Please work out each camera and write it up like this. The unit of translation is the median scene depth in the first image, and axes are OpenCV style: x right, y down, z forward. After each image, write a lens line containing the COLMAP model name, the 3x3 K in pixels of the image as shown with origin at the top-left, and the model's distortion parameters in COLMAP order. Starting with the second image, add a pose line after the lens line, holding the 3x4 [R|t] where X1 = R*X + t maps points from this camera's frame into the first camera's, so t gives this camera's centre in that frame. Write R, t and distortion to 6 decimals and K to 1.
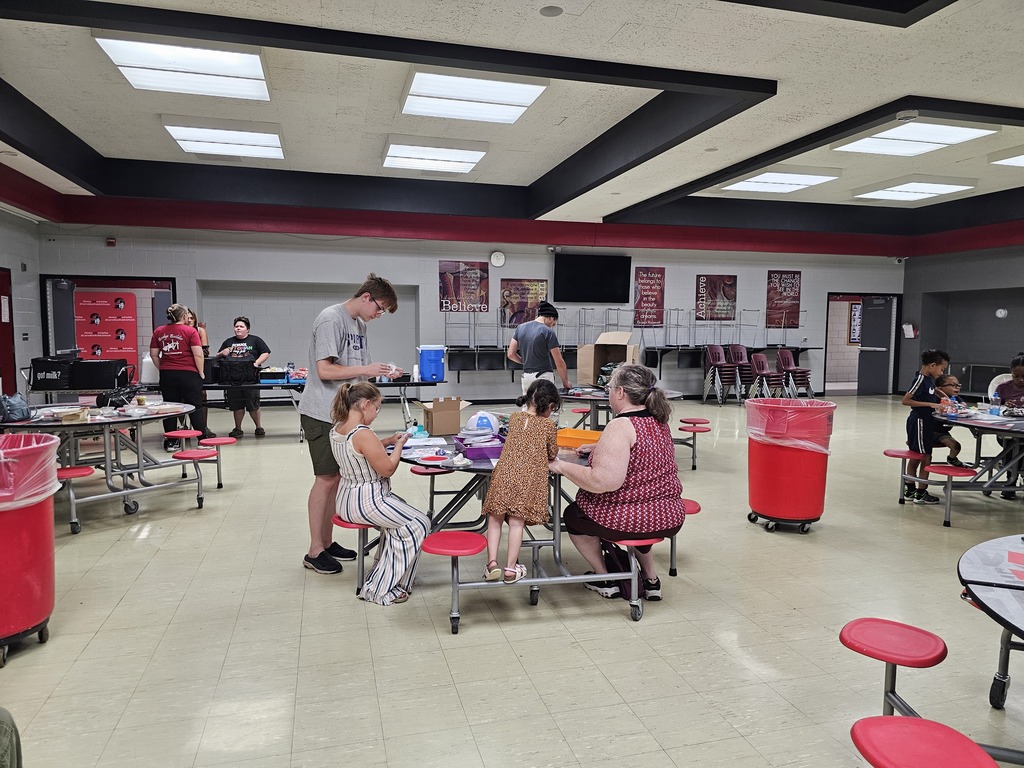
lens RADIAL K [[685.8, 0, 507.7], [0, 685.8, 391.7], [0, 0, 1]] dist [0.022452, -0.026929]
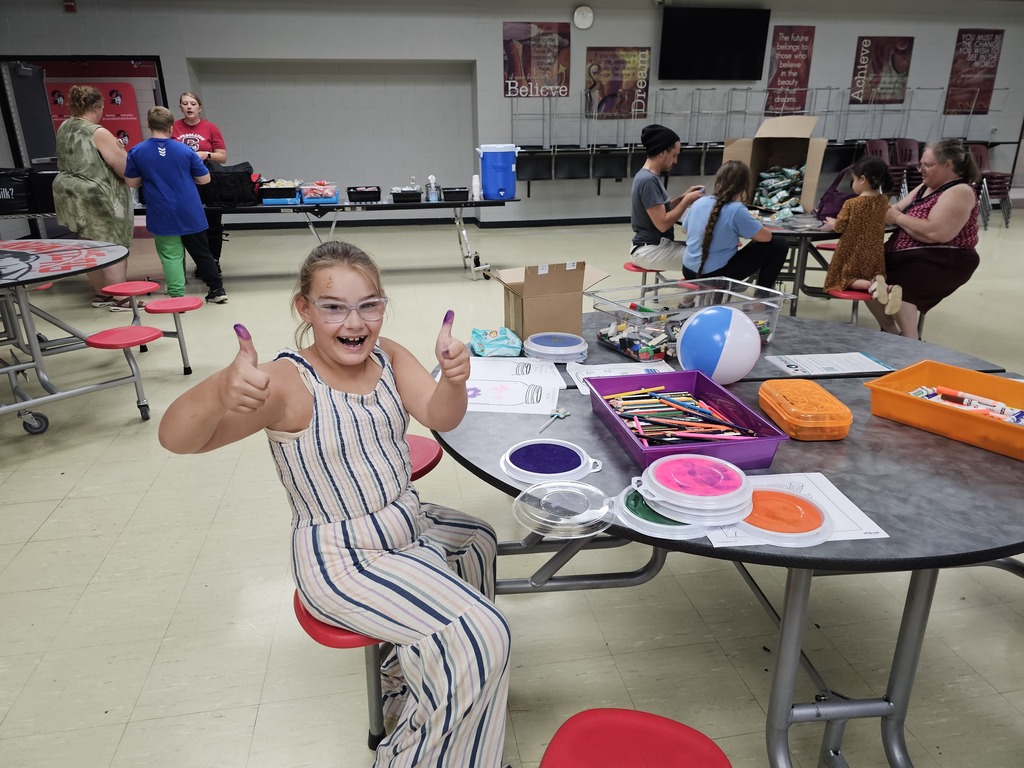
lens RADIAL K [[685.8, 0, 497.1], [0, 685.8, 392.1], [0, 0, 1]] dist [0.022452, -0.026929]
pose [[0.995471, 0.018909, -0.093166, -0.028477], [0.007114, 0.962454, 0.271352, -0.010701], [0.094799, -0.270785, 0.957961, 0.181666]]
